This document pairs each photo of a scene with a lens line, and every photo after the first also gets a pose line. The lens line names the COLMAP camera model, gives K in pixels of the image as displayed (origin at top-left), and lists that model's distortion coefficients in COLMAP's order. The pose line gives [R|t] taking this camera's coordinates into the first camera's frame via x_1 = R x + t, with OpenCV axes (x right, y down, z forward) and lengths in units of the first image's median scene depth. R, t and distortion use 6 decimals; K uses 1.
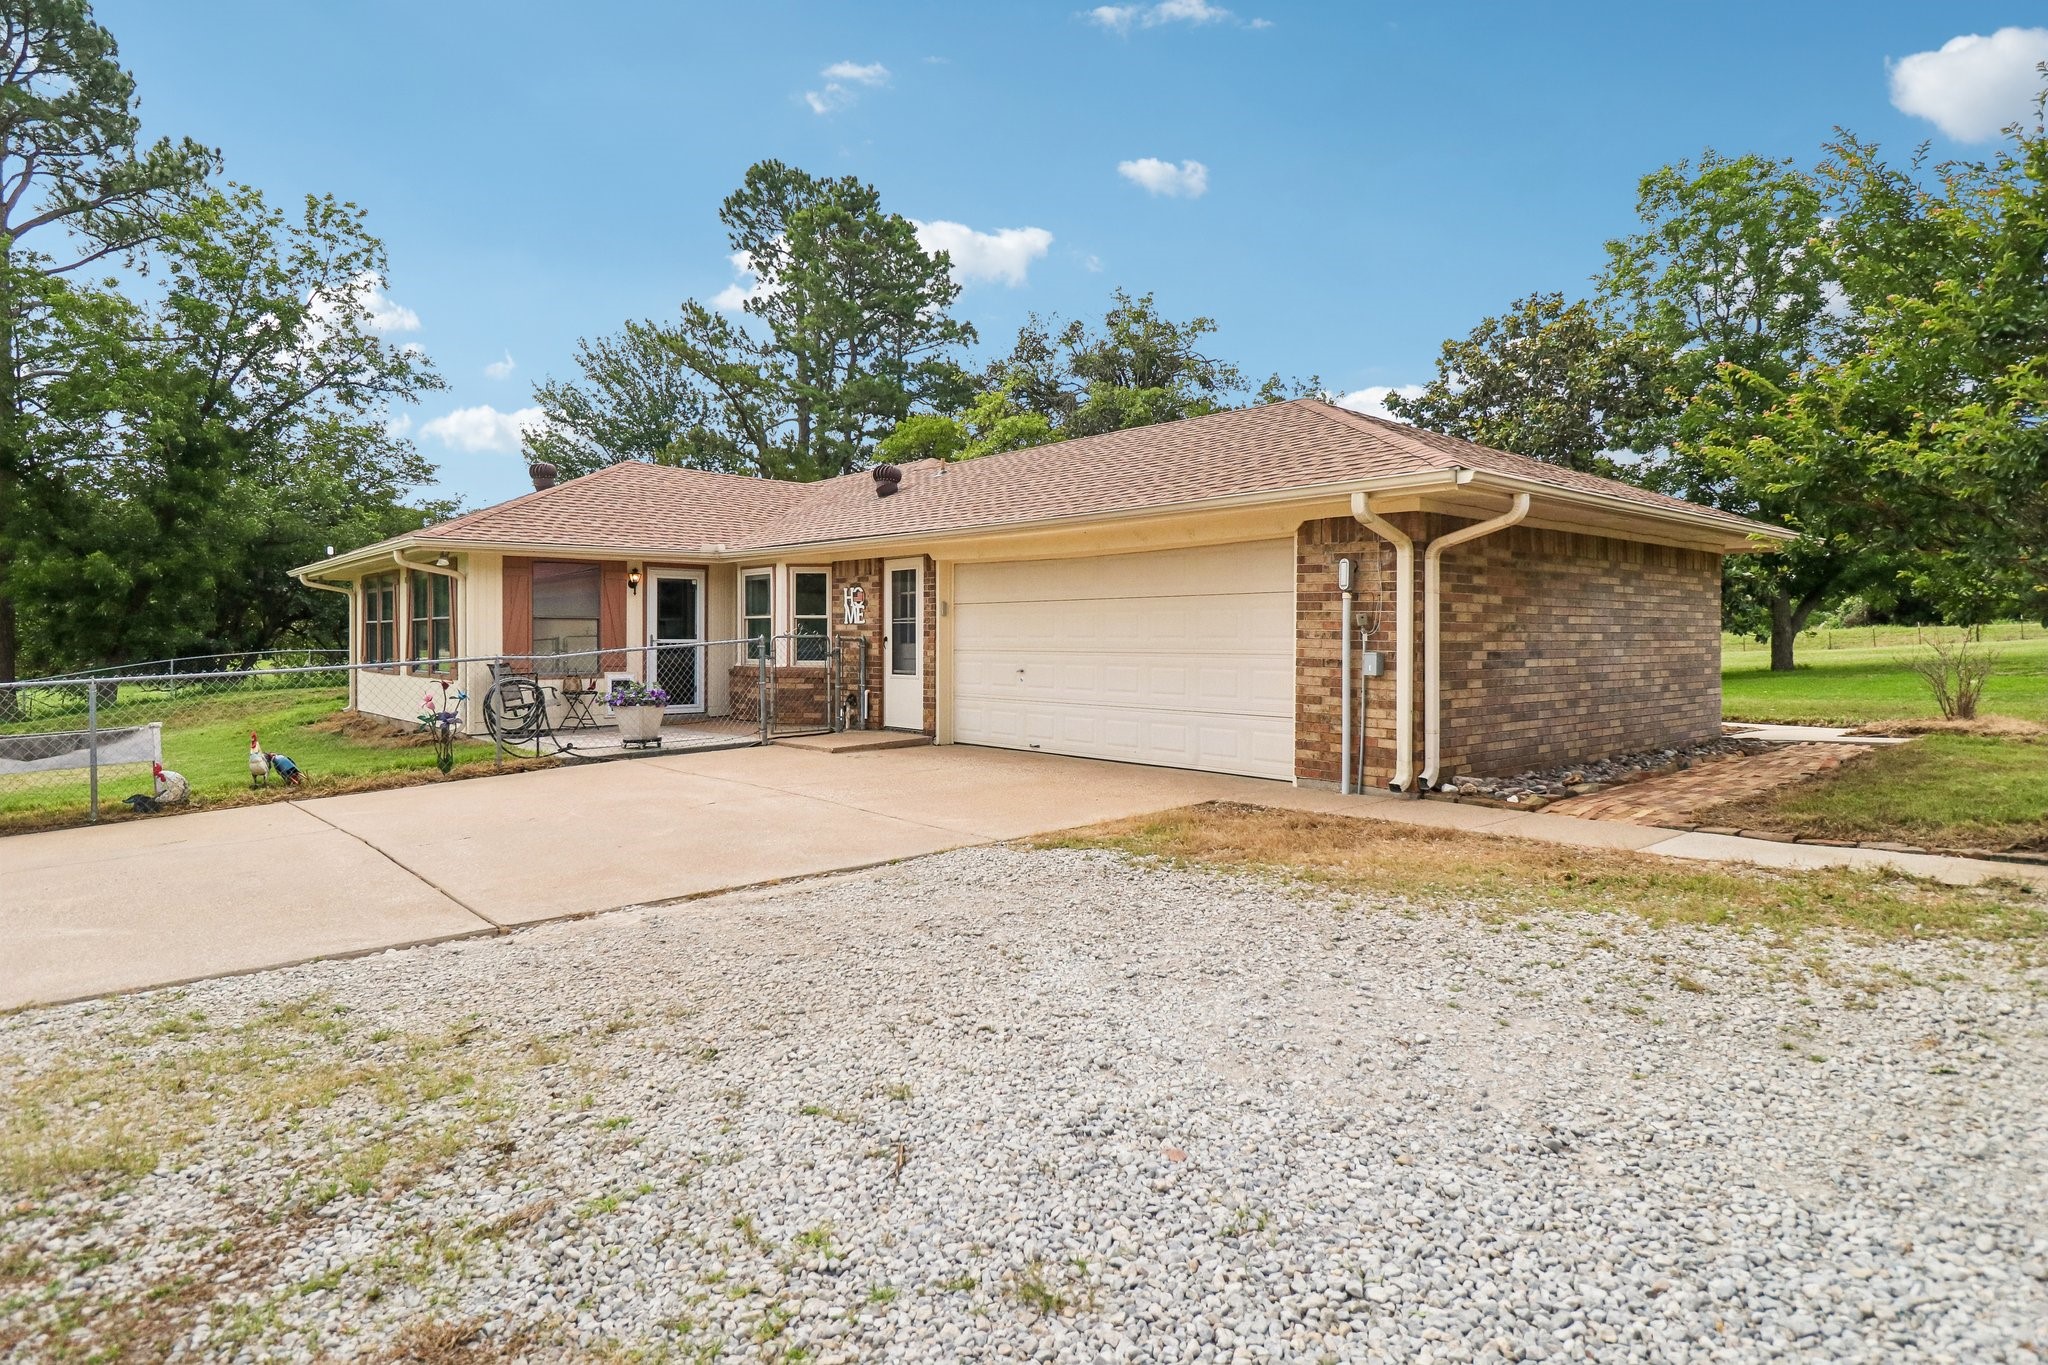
lens RADIAL K [[1130.2, 0, 962.7], [0, 1130.2, 639.3], [0, 0, 1]] dist [-0.024849, -0.000061]
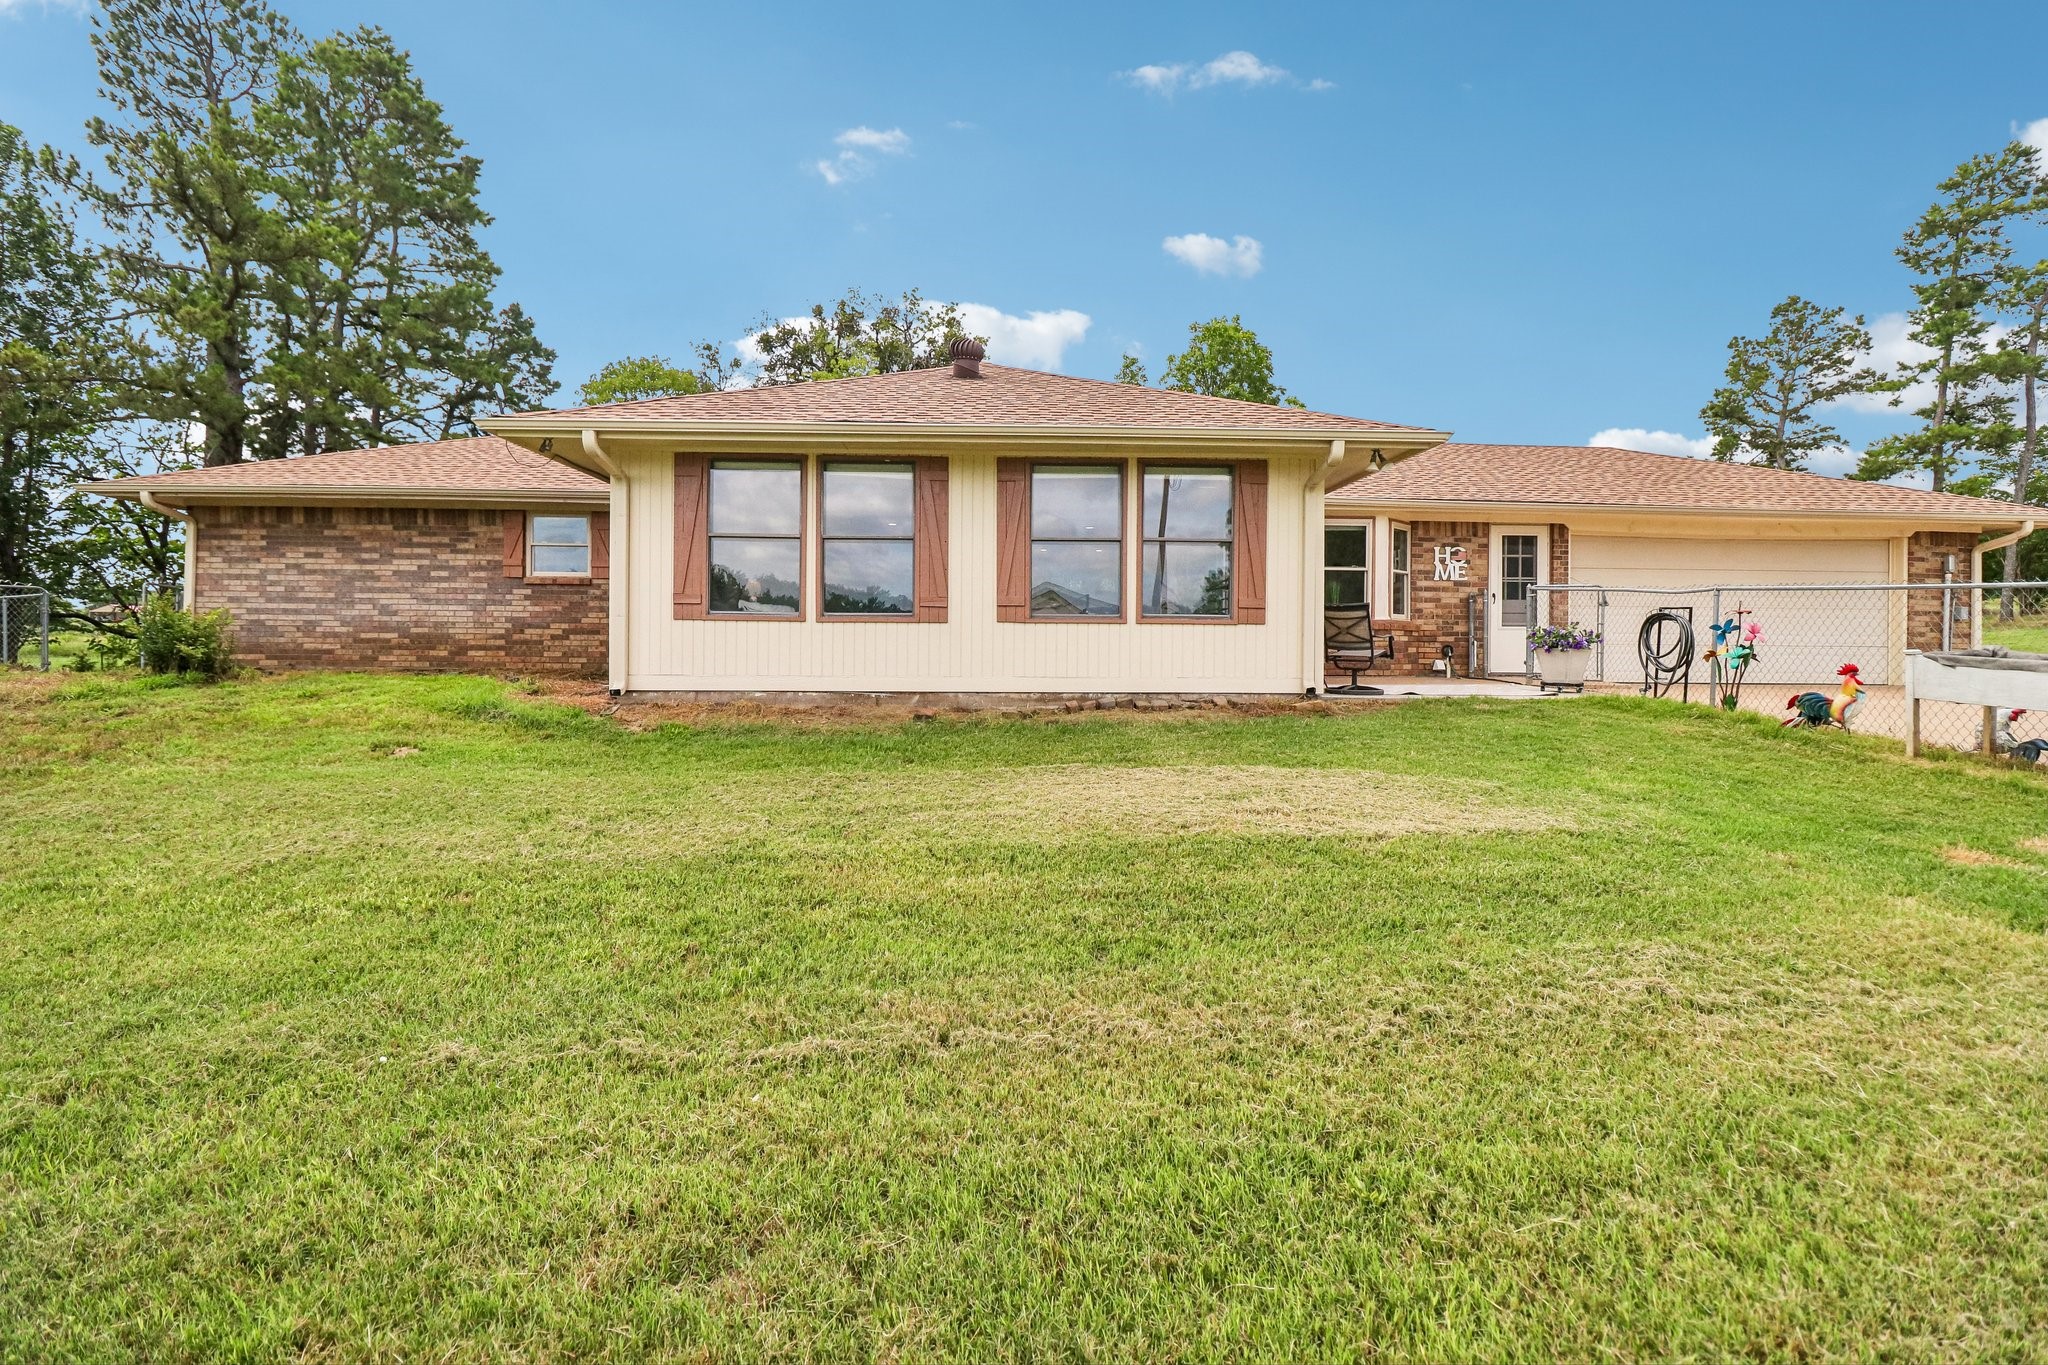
lens RADIAL K [[938.7, 0, 1034.9], [0, 938.7, 641.9], [0, 0, 1]] dist [-0.016087, -0.010547]
pose [[0.612597, 0.005414, 0.790377, -1.067076], [-0.007492, 0.999971, -0.001042, 0.049792], [-0.790360, -0.005283, 0.612620, 0.784315]]
